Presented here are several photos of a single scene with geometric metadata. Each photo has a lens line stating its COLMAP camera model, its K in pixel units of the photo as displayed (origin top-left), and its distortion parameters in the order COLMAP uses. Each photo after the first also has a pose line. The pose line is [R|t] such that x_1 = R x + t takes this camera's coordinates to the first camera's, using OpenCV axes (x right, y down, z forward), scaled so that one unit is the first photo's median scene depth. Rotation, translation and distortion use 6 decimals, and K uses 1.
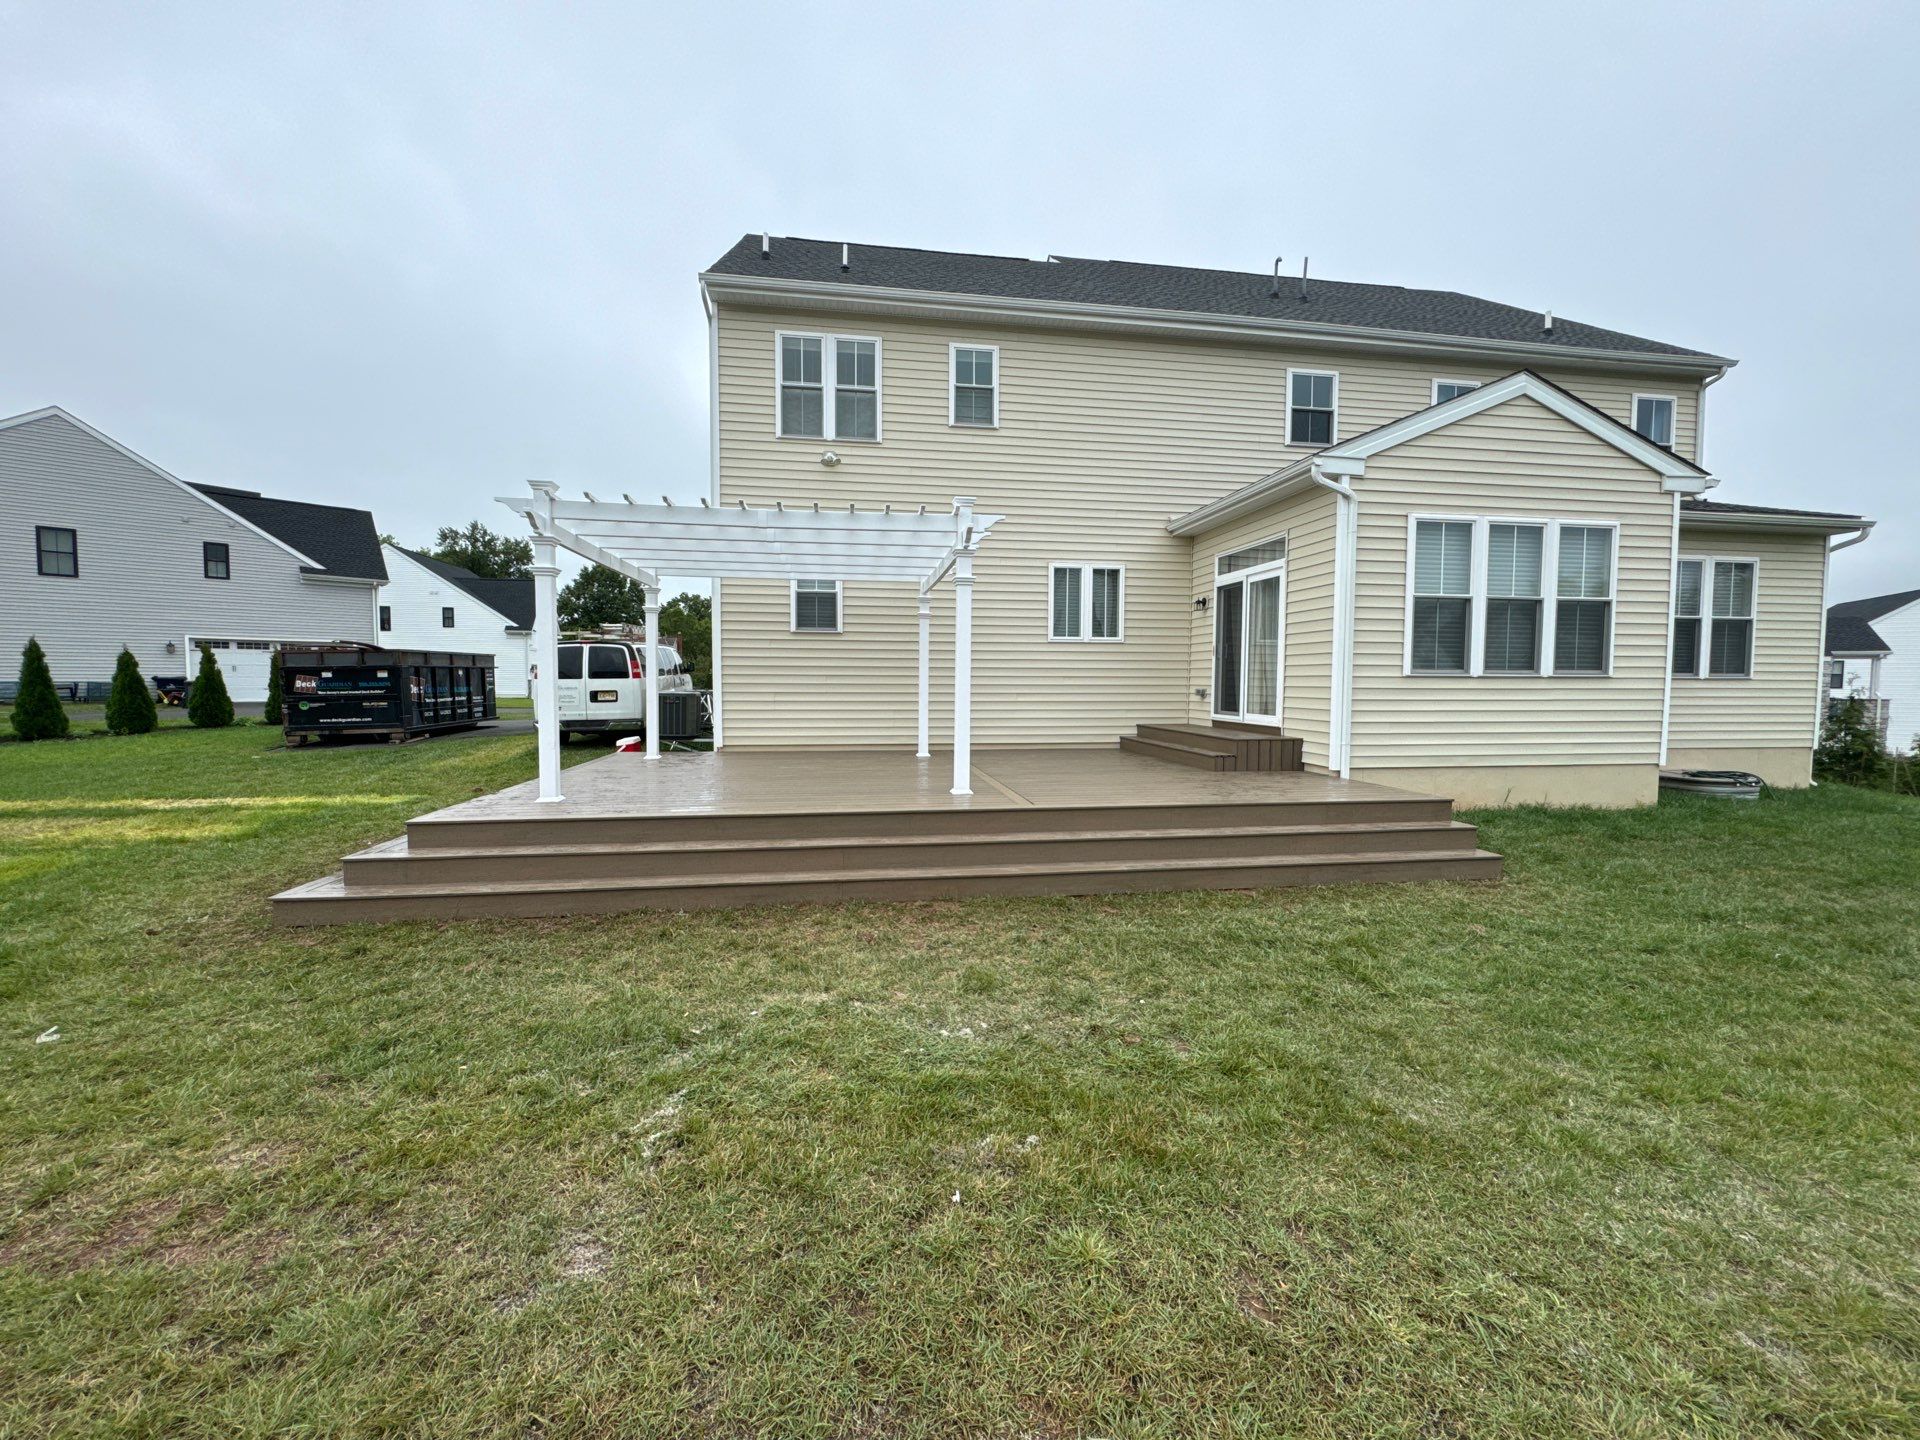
lens RADIAL K [[765.1, 0, 961.5], [0, 765.1, 720.9], [0, 0, 1]] dist [-0.002398, 0.000075]
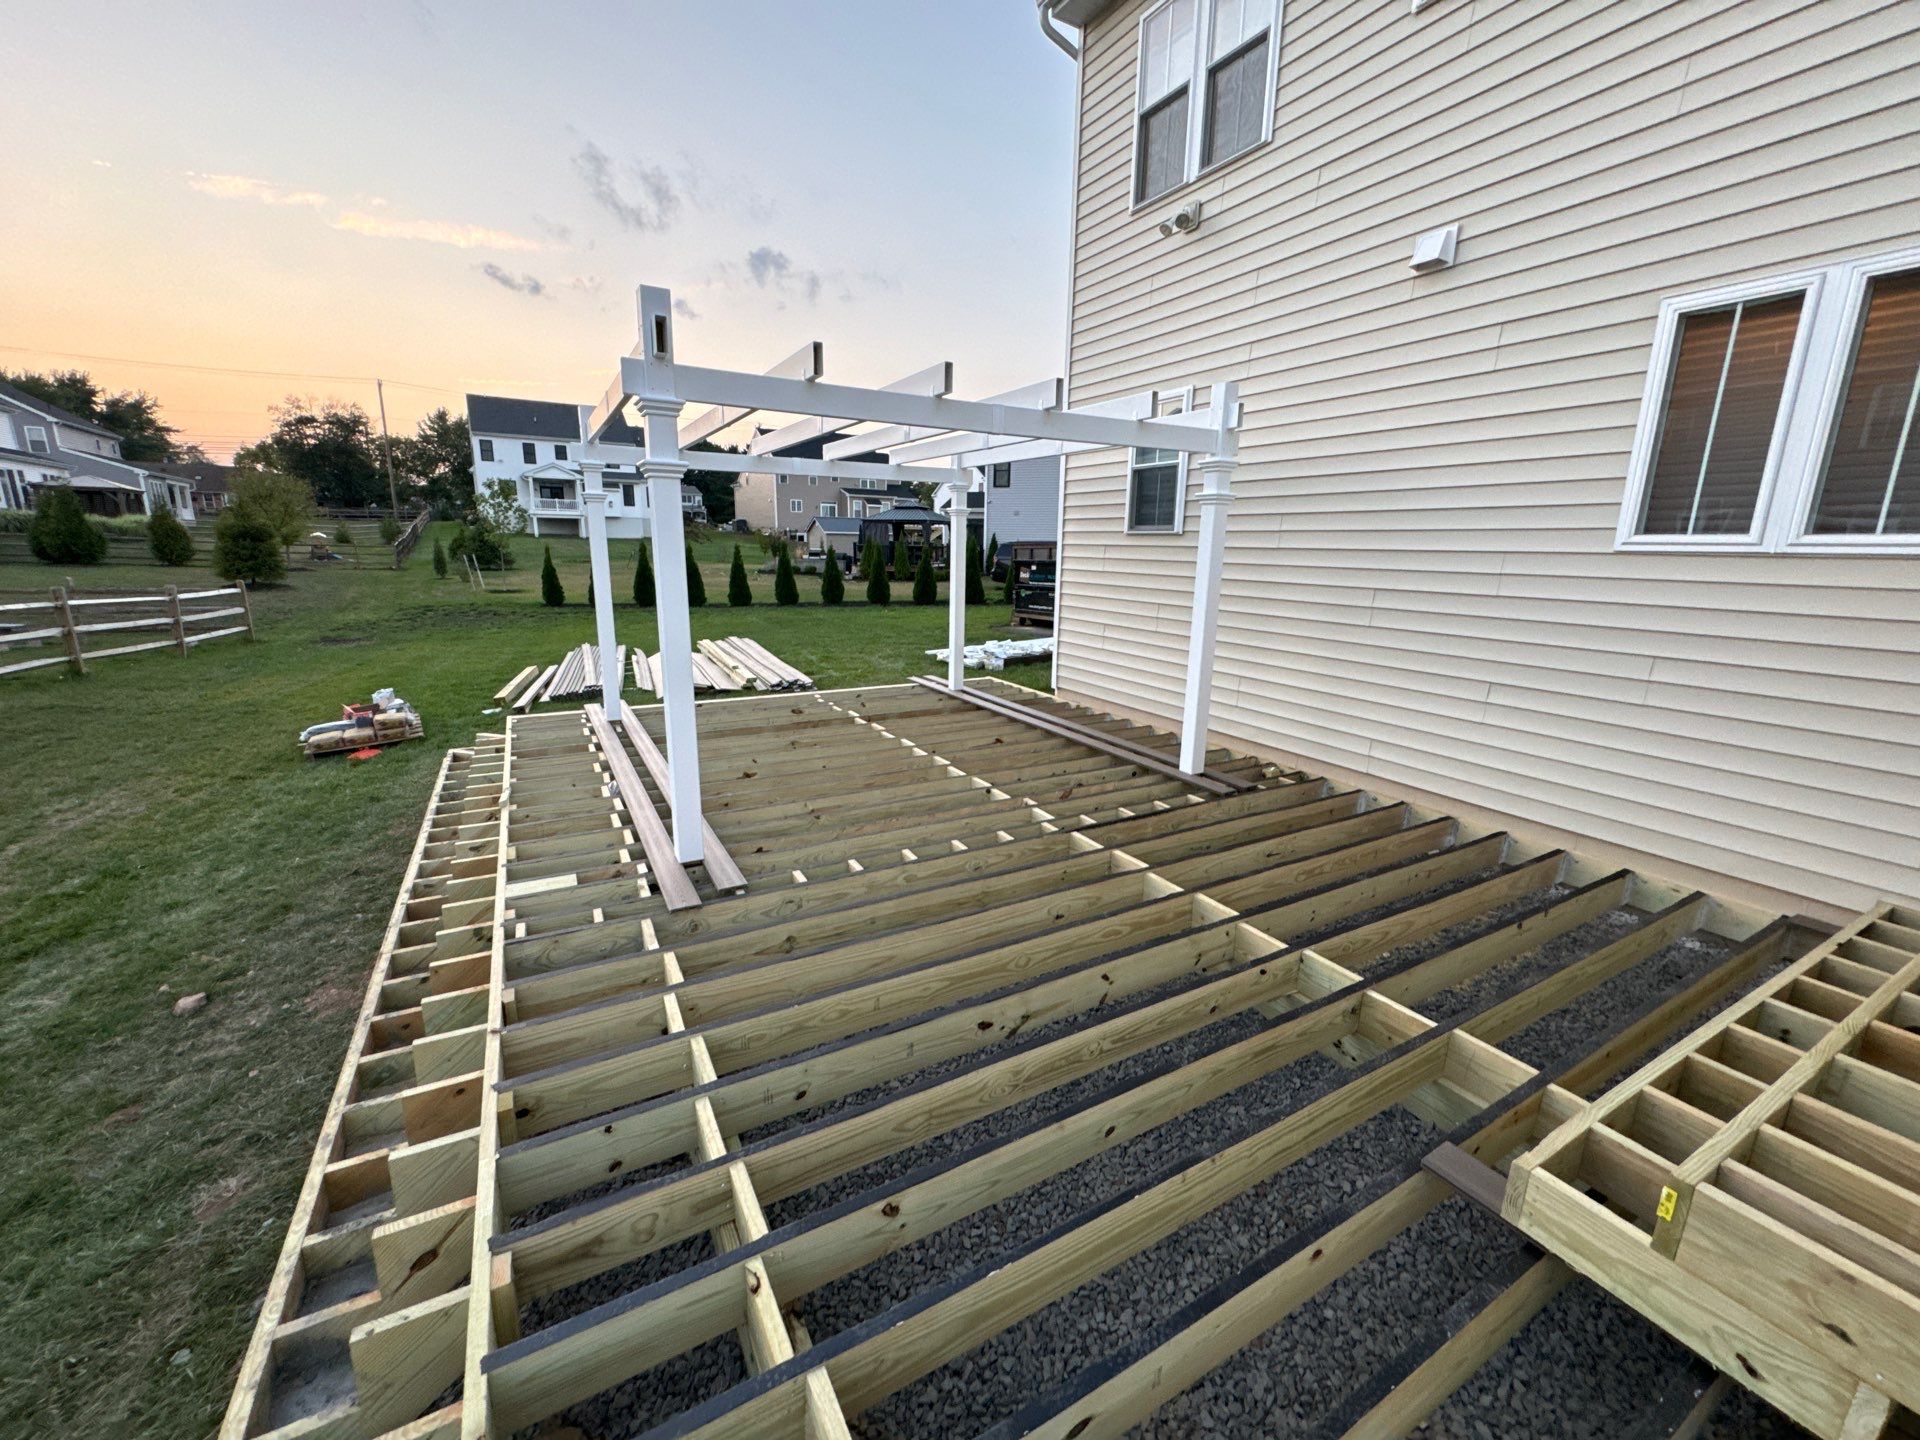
lens RADIAL K [[765.1, 0, 953.8], [0, 765.1, 719.3], [0, 0, 1]] dist [-0.002398, 0.000075]
pose [[0.342737, 0.210747, -0.915487, 0.358076], [-0.064442, 0.977491, 0.200895, -0.082601], [0.937218, -0.009859, 0.348604, 0.629956]]
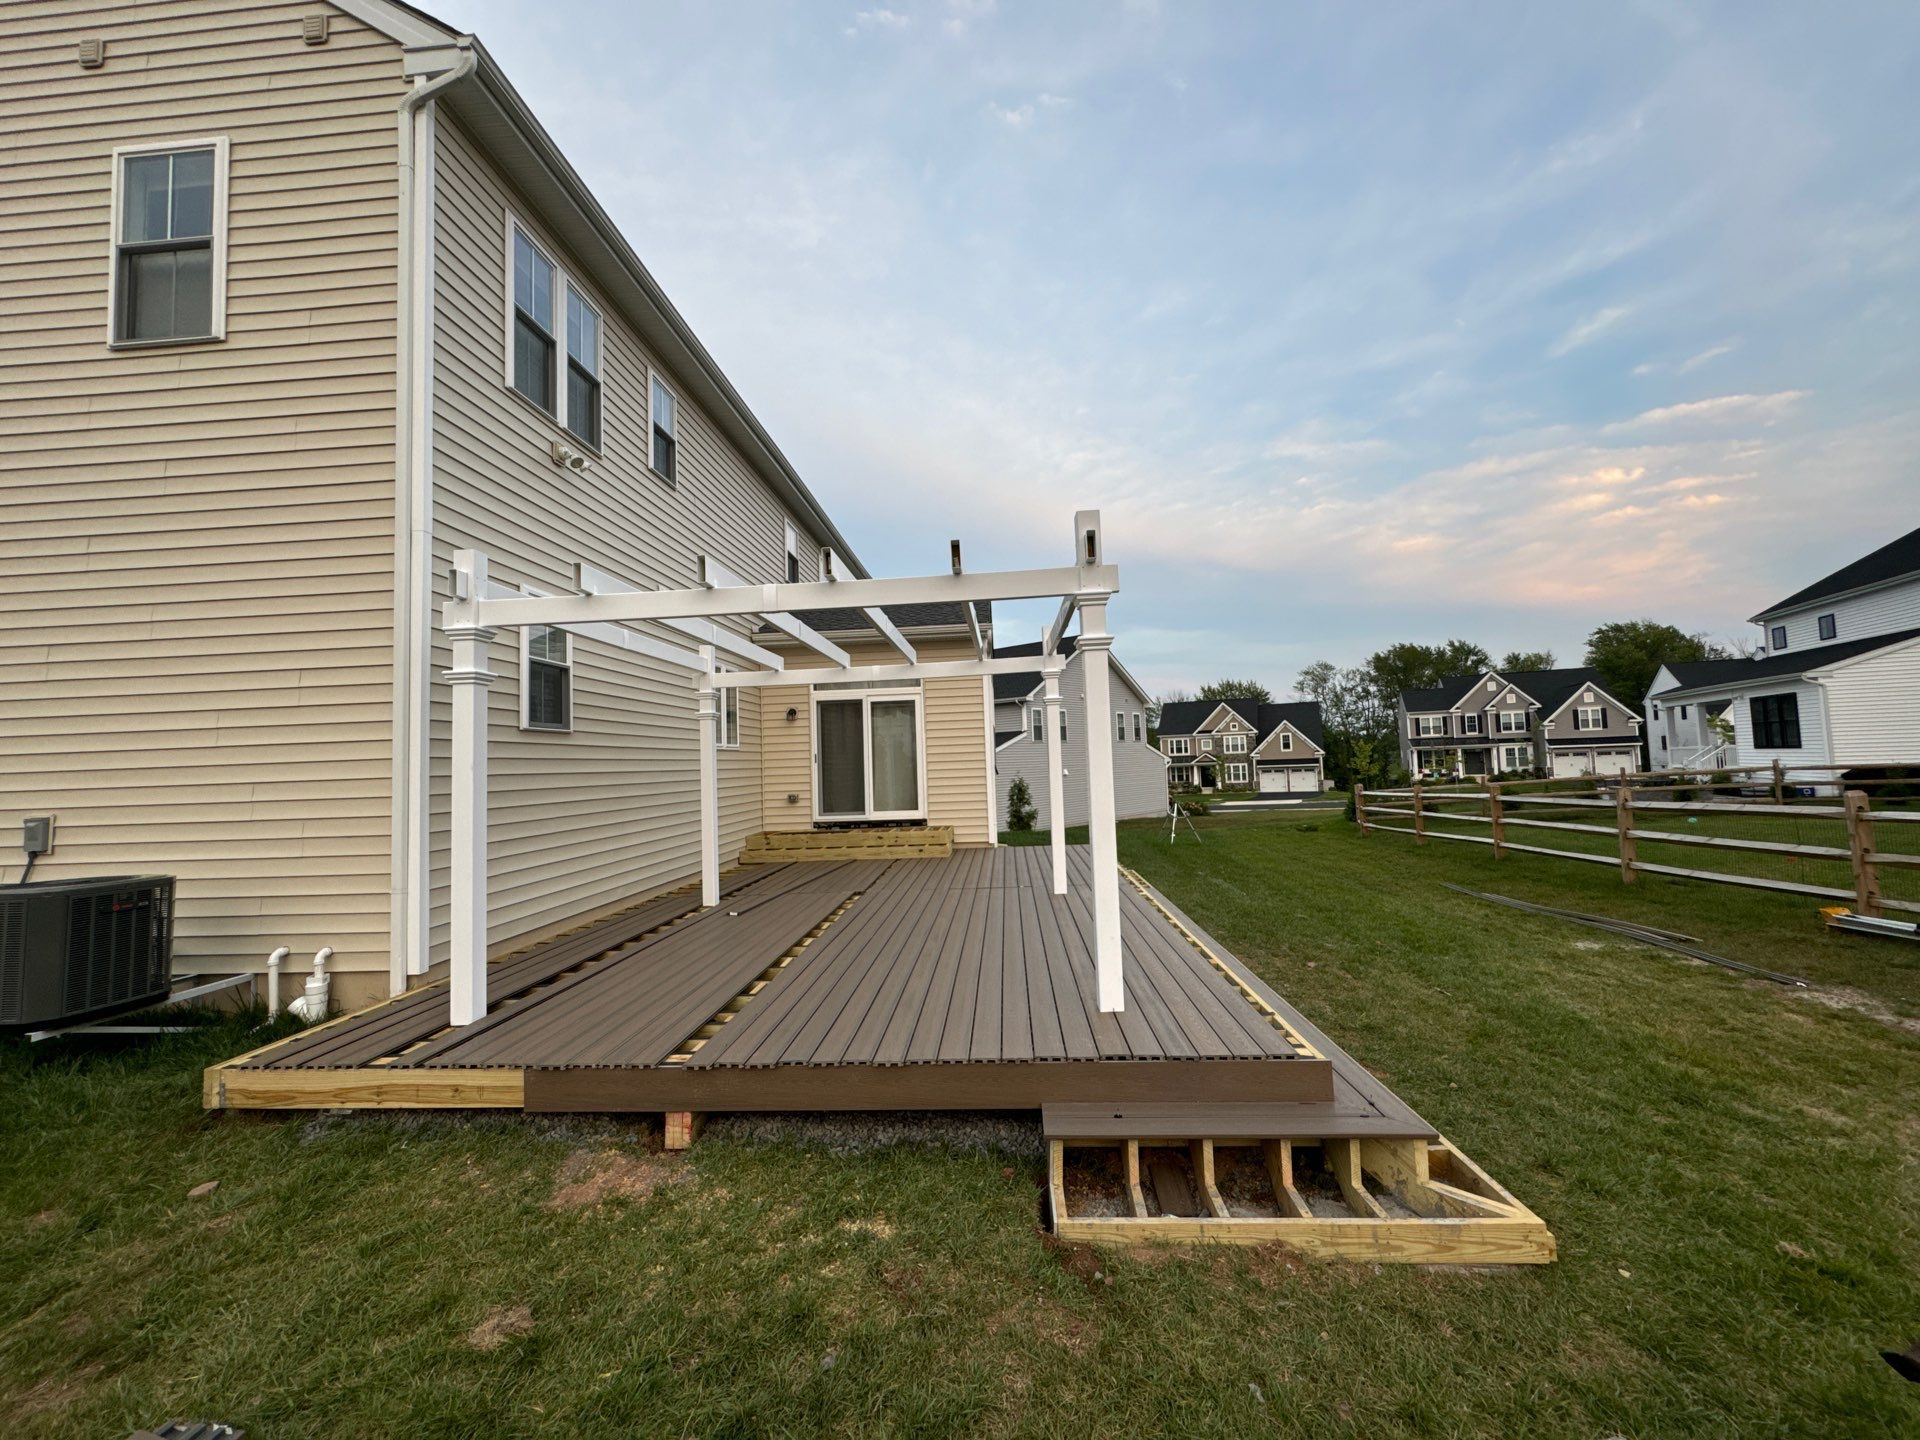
lens RADIAL K [[765.1, 0, 958.8], [0, 765.1, 719.8], [0, 0, 1]] dist [-0.002398, 0.000075]
pose [[0.214280, 0.043414, 0.975807, -0.695408], [0.089132, 0.993975, -0.063795, -0.058479], [-0.972697, 0.100645, 0.209120, 0.568517]]
